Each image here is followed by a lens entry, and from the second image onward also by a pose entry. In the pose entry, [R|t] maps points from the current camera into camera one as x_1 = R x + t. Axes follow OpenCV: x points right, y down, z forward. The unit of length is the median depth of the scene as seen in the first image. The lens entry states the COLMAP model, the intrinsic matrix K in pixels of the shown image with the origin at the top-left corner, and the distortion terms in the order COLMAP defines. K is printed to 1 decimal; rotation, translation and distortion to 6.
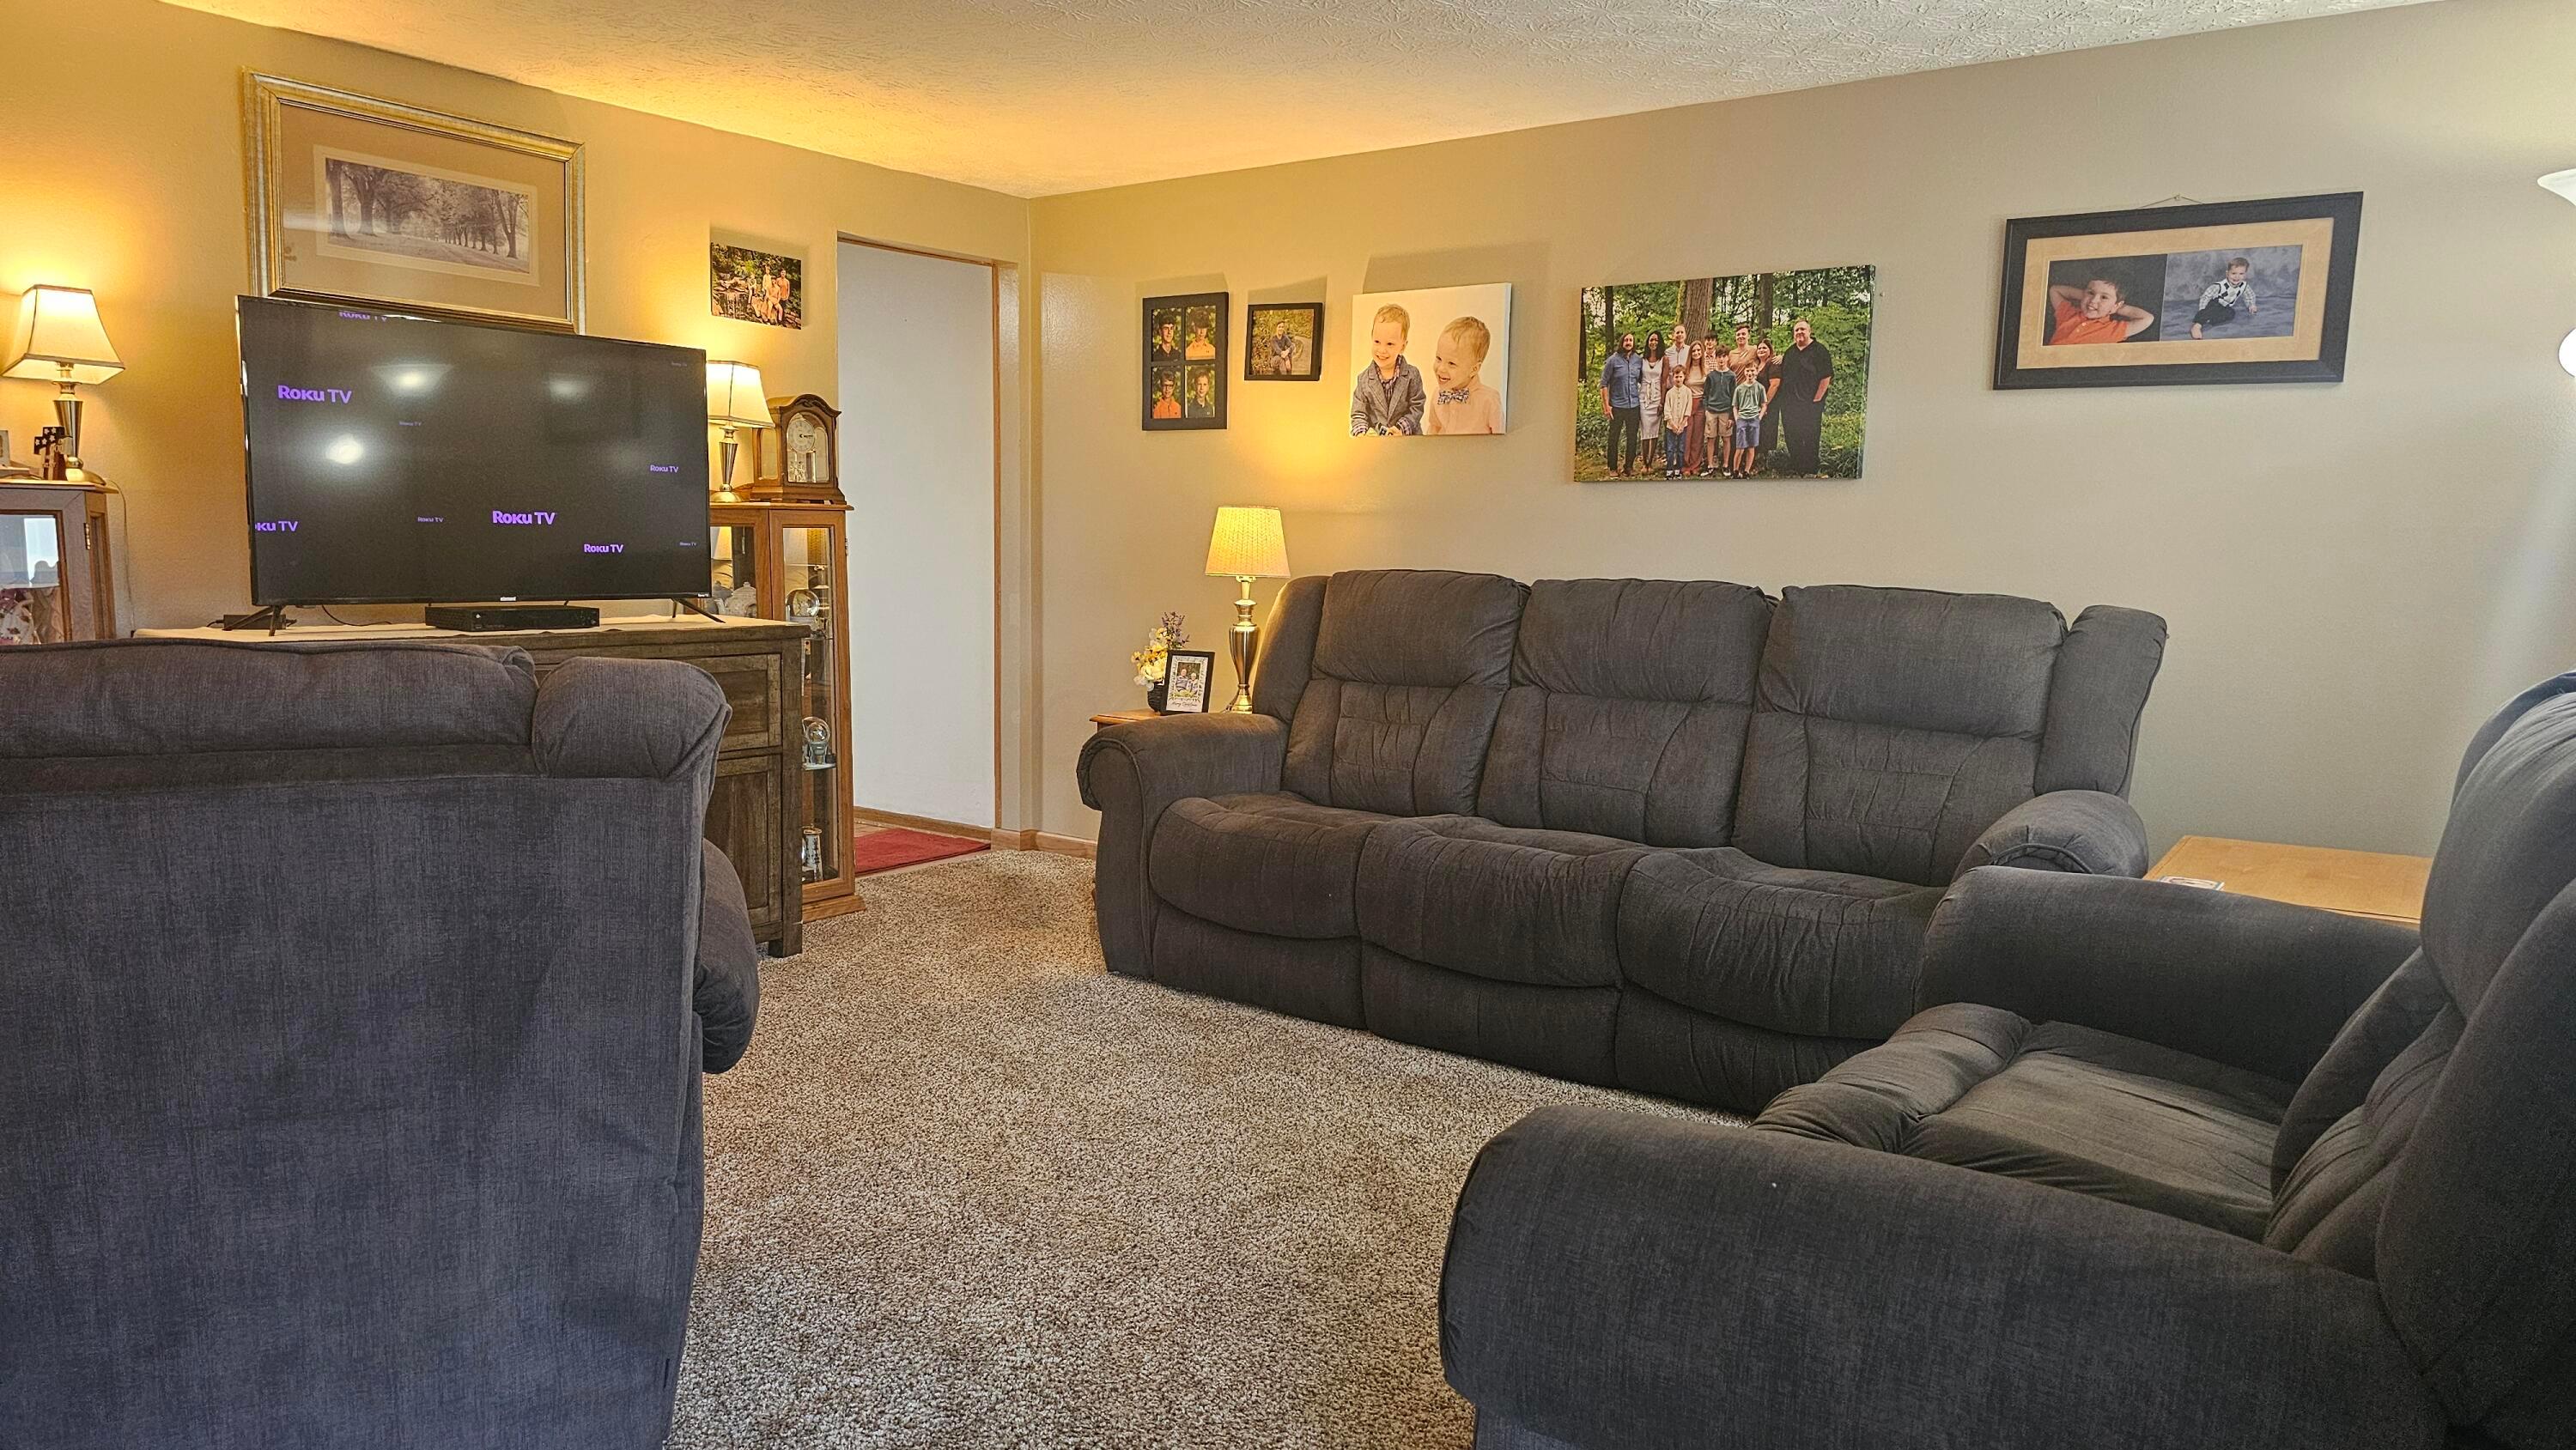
lens RADIAL K [[1752.5, 0, 1287.6], [0, 1752.5, 731.6], [0, 0, 1]] dist [0.008293, 0.002685]
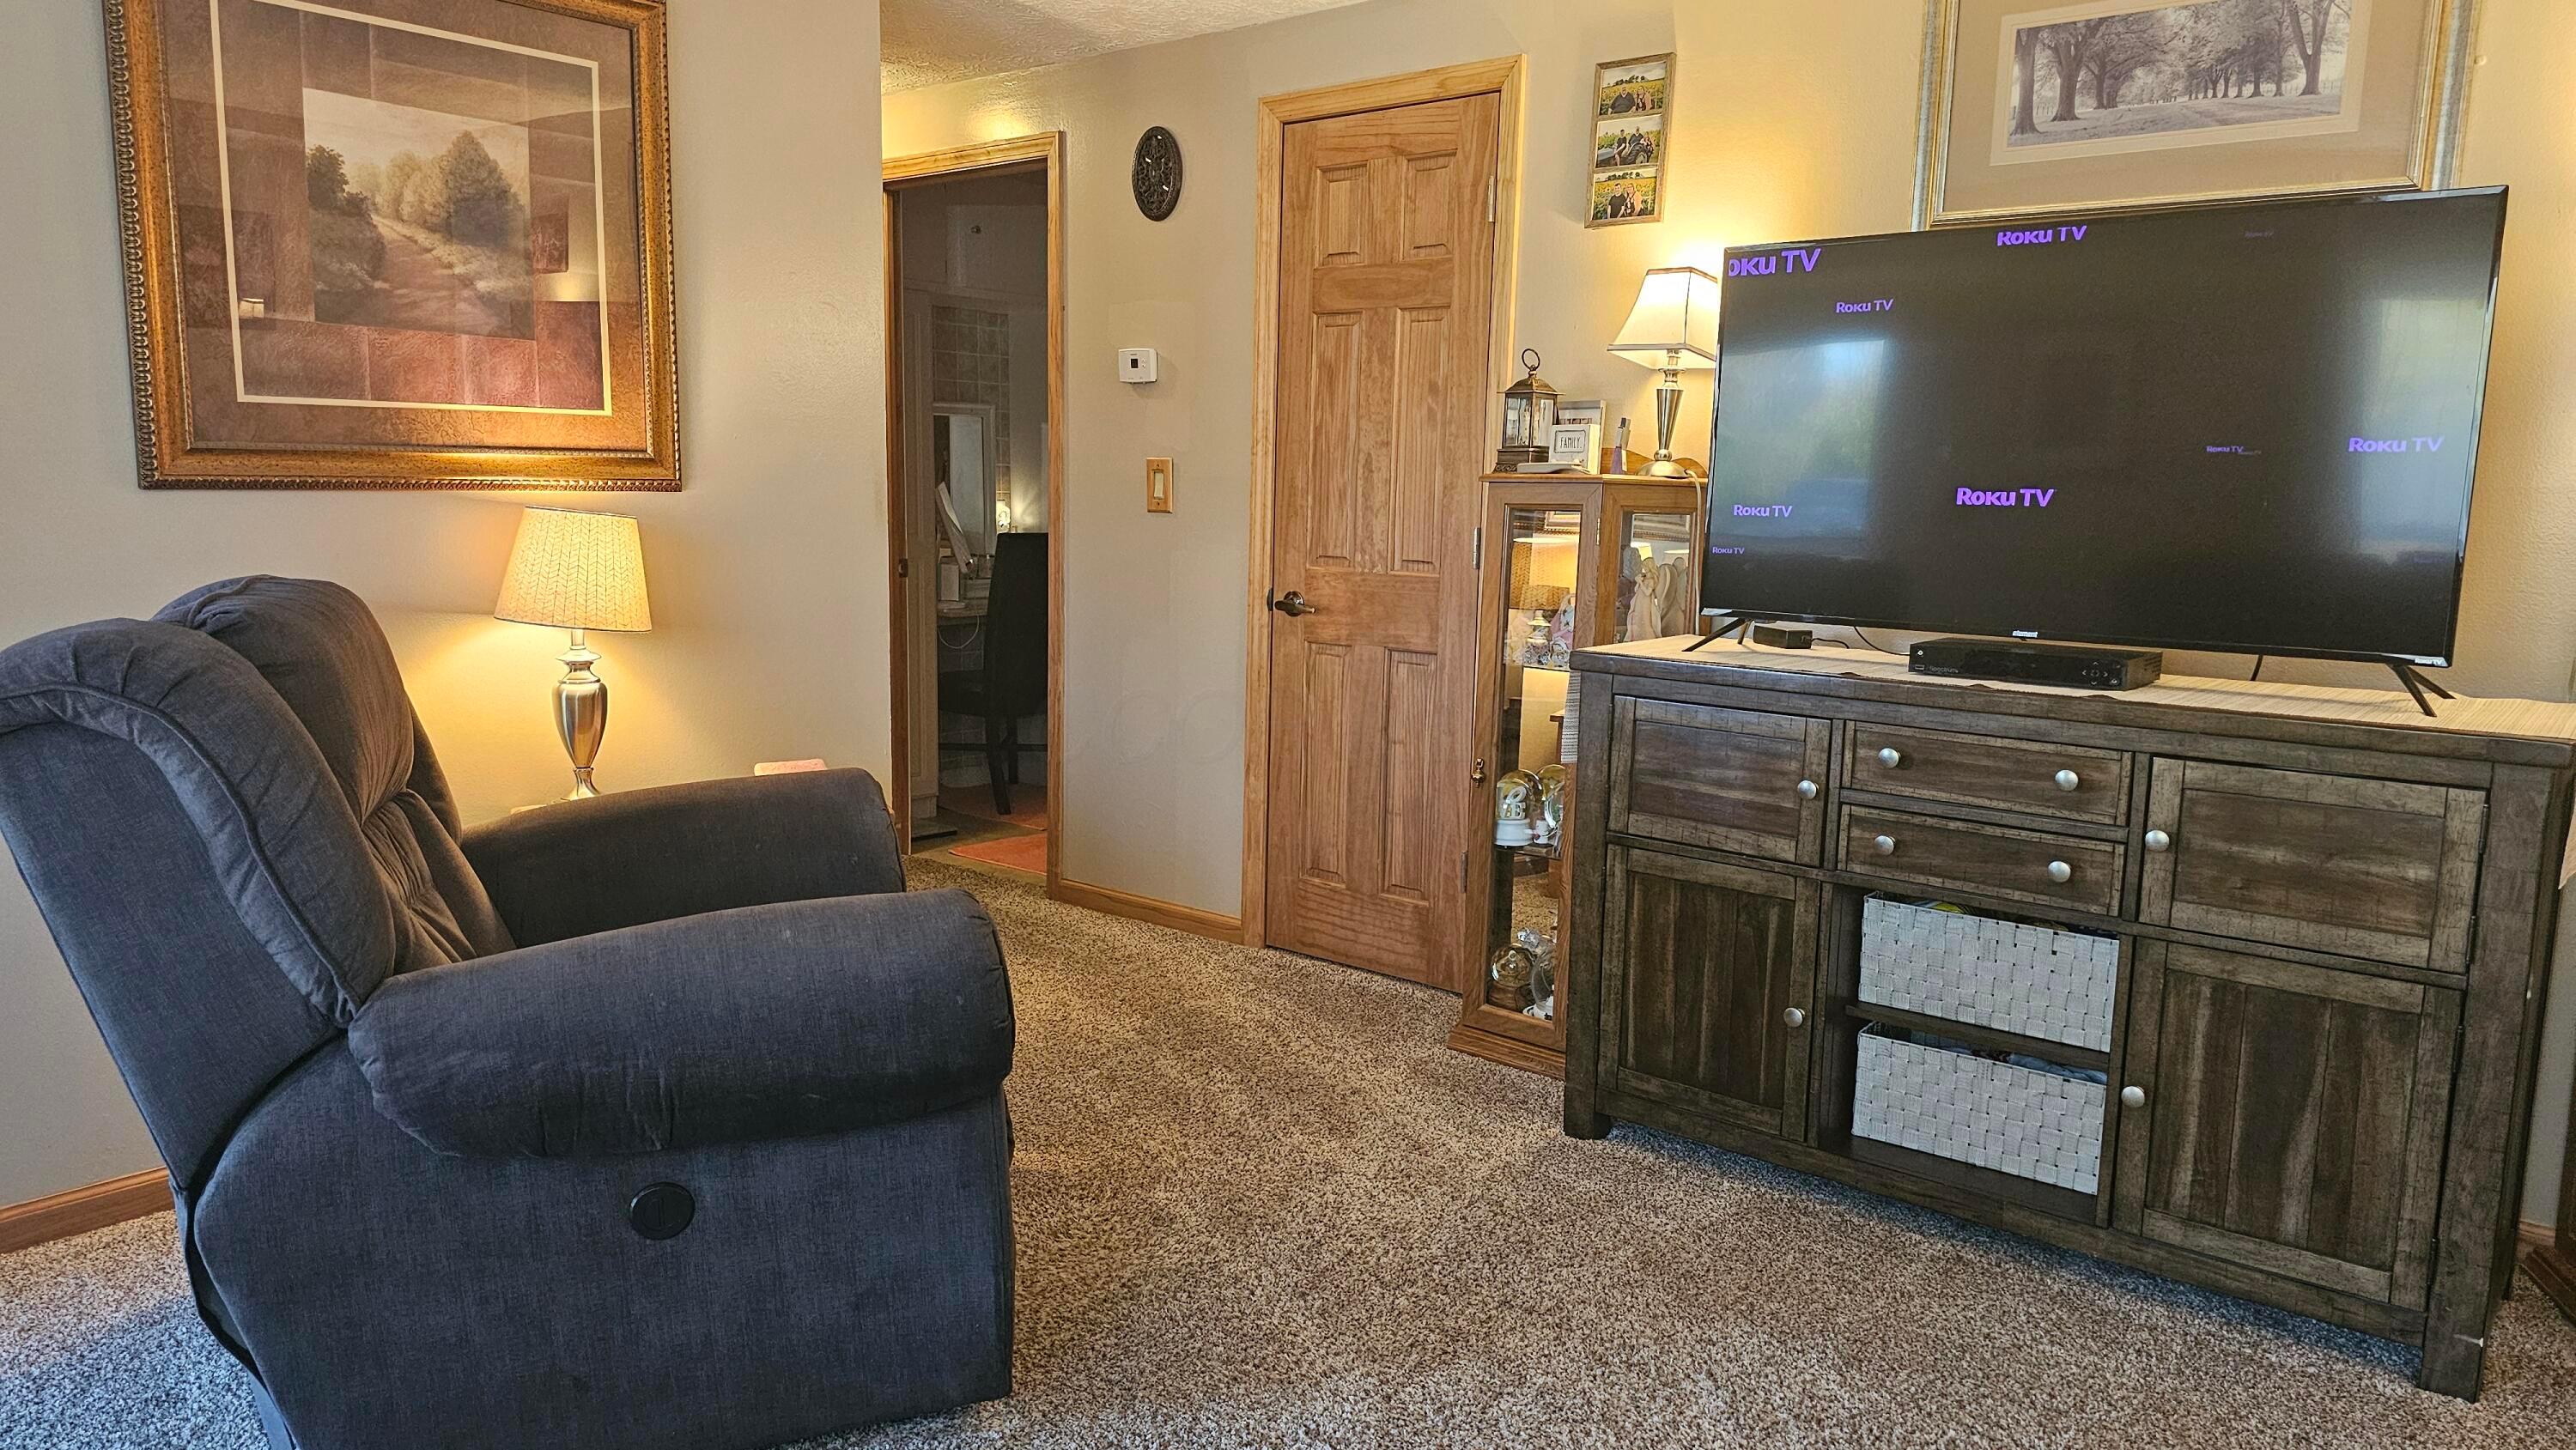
lens RADIAL K [[1752.5, 0, 1285.9], [0, 1752.5, 725.6], [0, 0, 1]] dist [0.008293, 0.002685]
pose [[-0.055278, 0.115017, -0.991824, 0.219379], [-0.129804, 0.984085, 0.121354, -0.080533], [0.989998, 0.135451, -0.039469, 0.703129]]
